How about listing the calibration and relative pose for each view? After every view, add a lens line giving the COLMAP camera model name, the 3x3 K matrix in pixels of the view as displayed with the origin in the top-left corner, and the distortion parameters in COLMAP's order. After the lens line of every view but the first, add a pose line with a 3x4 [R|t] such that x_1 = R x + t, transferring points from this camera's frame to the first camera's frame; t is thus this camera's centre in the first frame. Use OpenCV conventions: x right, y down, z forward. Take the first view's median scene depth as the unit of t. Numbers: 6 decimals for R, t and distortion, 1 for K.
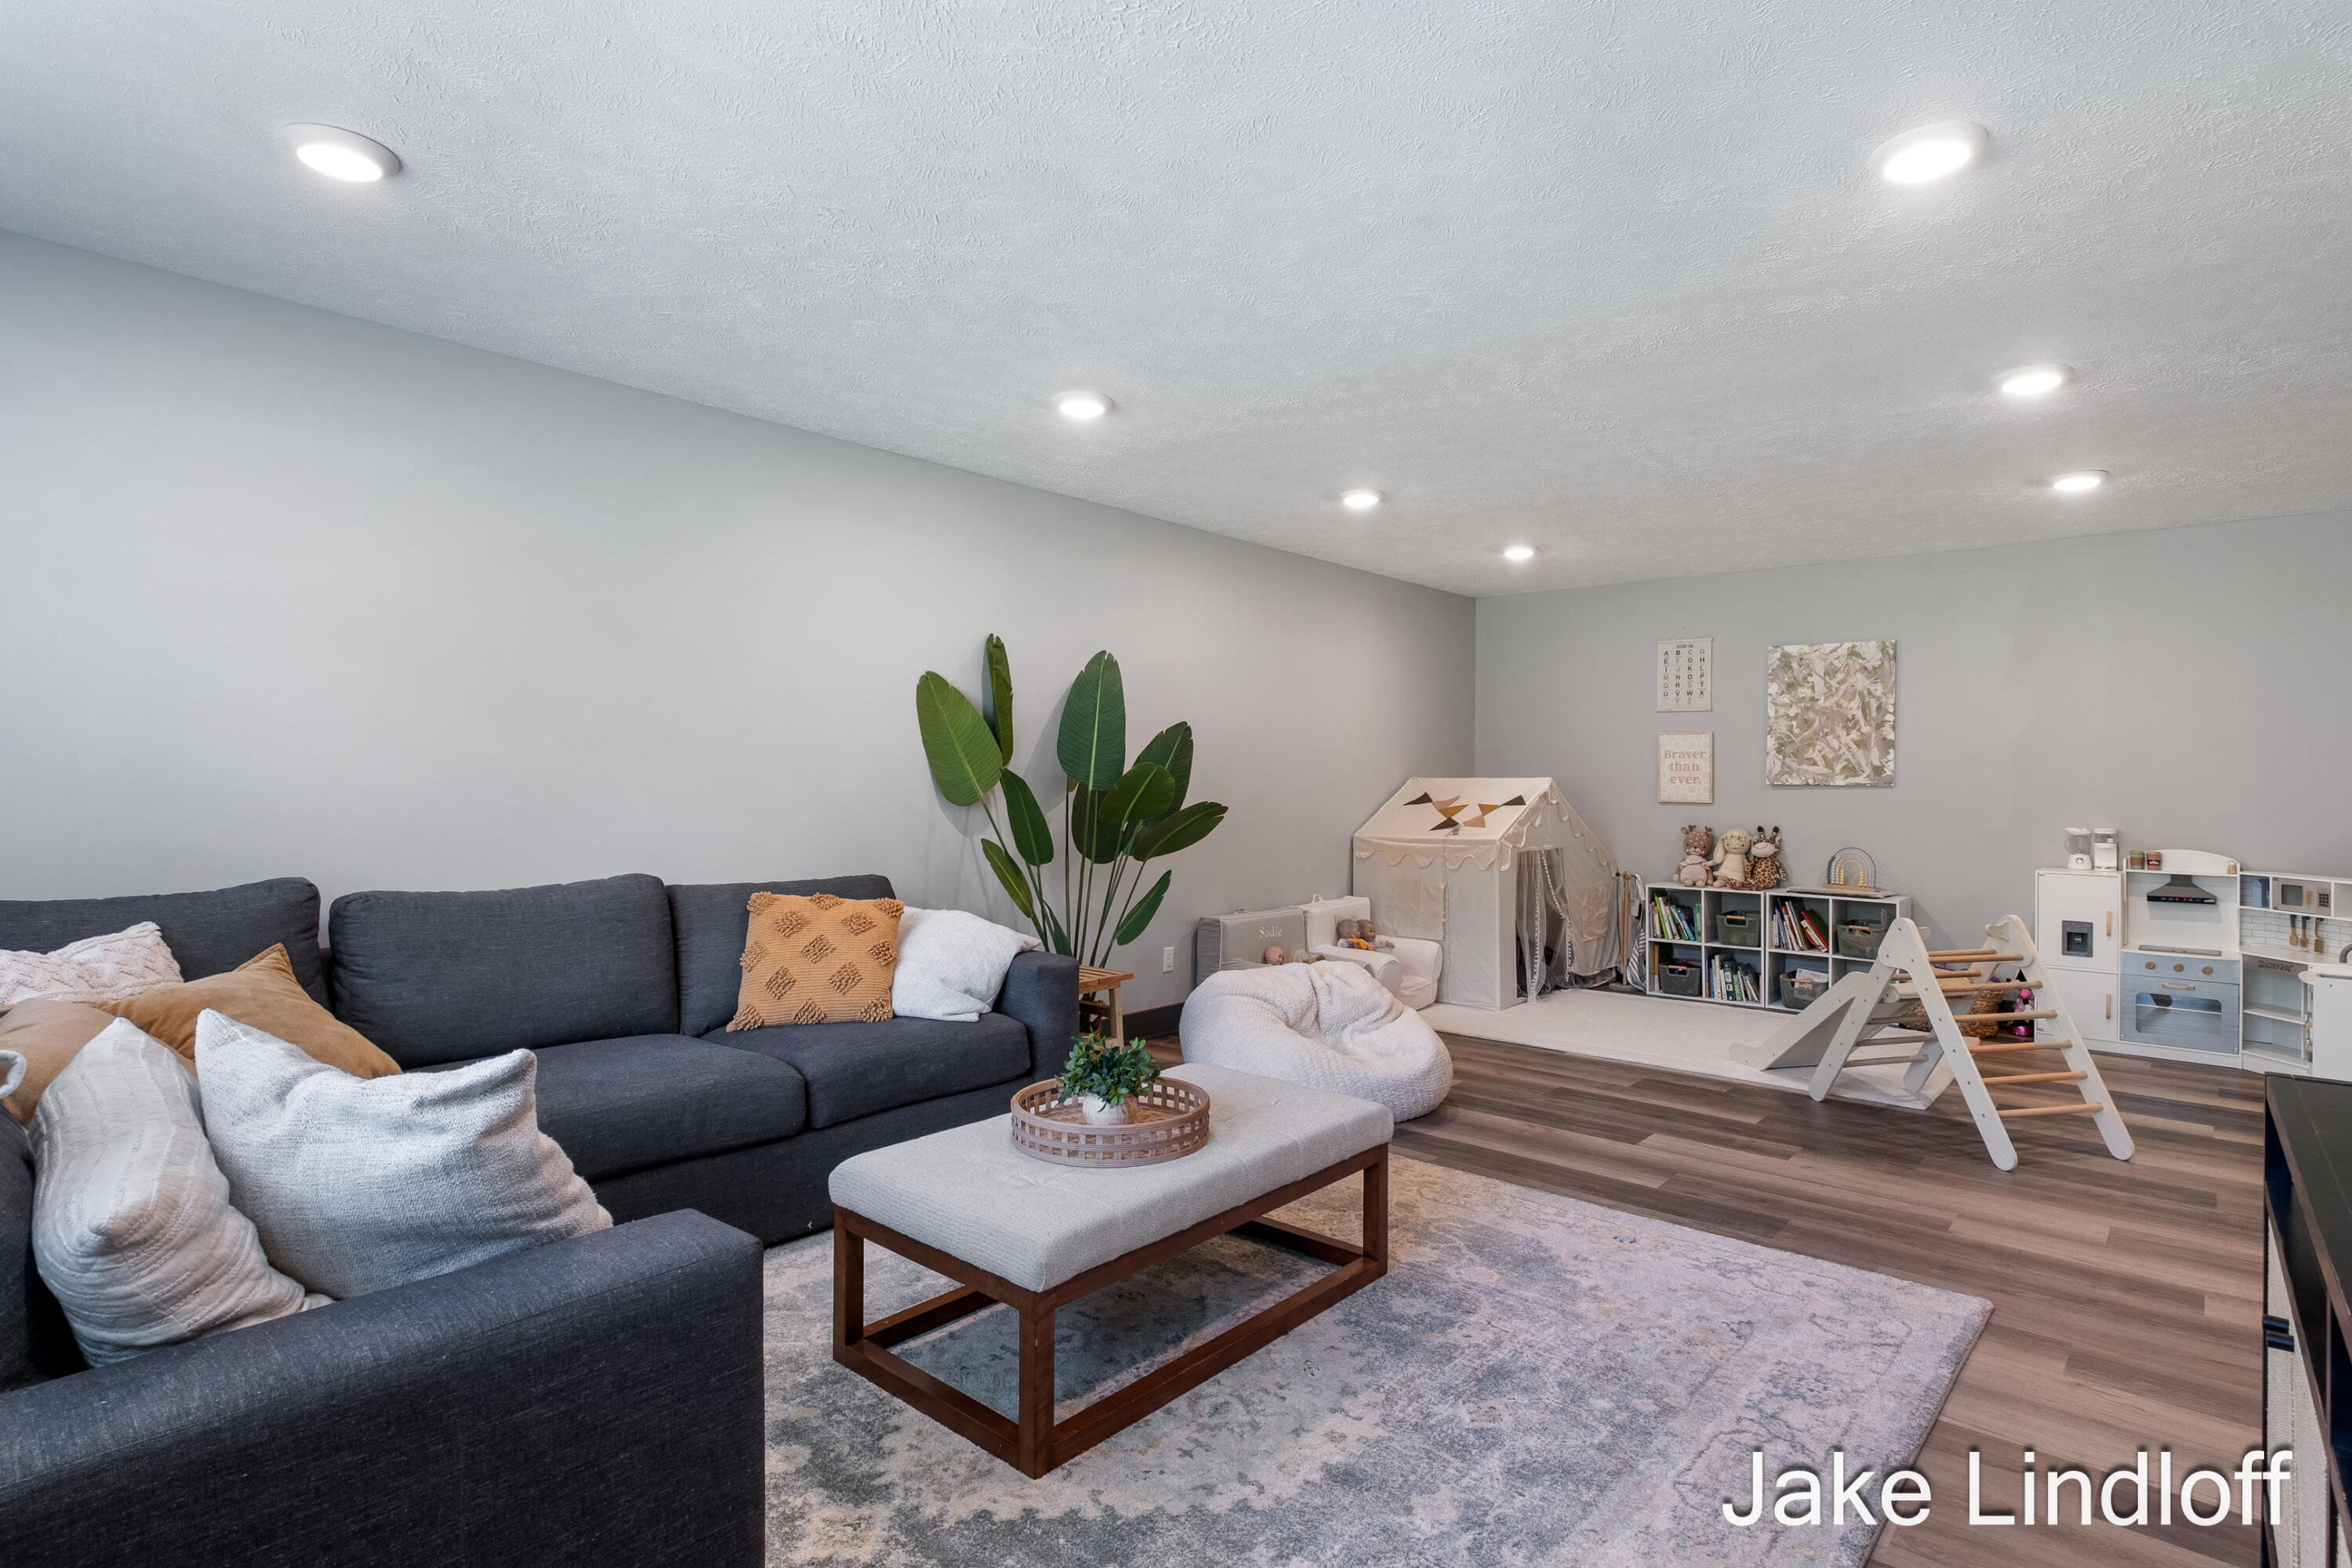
lens RADIAL K [[1207.9, 0, 1171.9], [0, 1207.9, 781.9], [0, 0, 1]] dist [-0.007008, -0.000263]
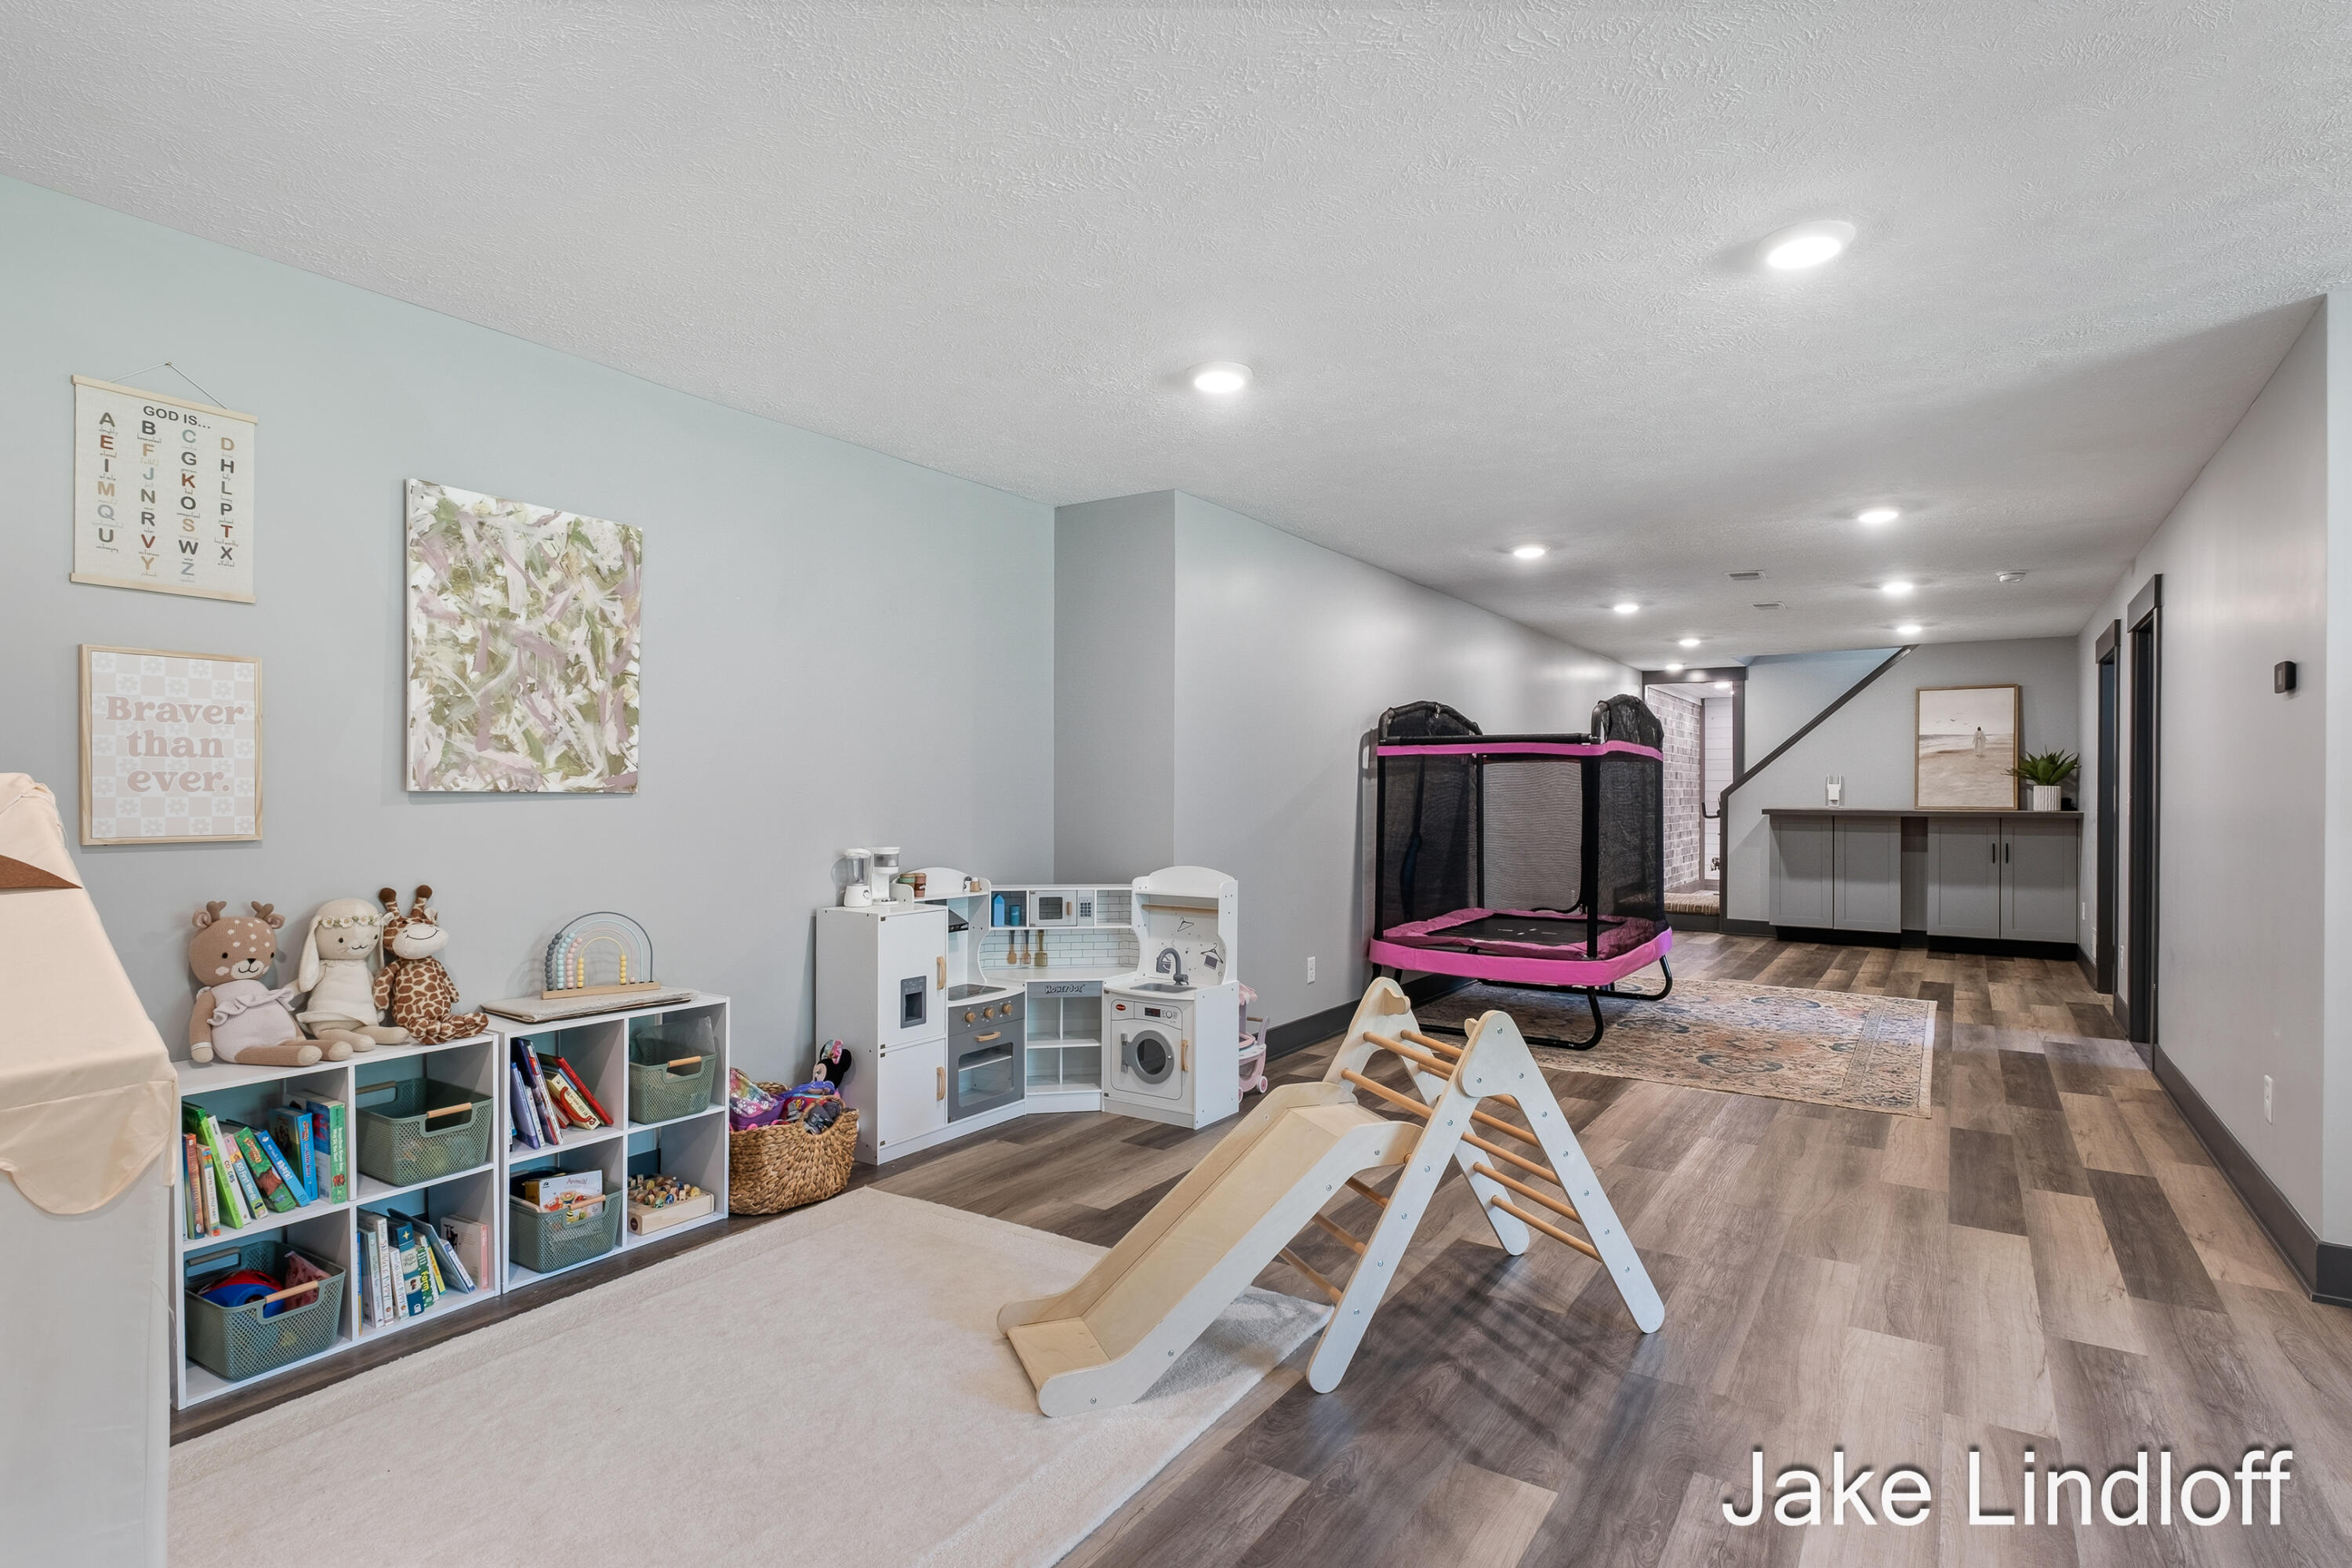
lens RADIAL K [[1154.6, 0, 1177.6], [0, 1154.6, 798.1], [0, 0, 1]] dist [-0.004281, -0.003692]
pose [[-0.122984, -0.019349, 0.992220, 0.042029], [-0.005964, 0.999806, 0.018758, -0.005156], [-0.992391, -0.003611, -0.123076, 0.795295]]
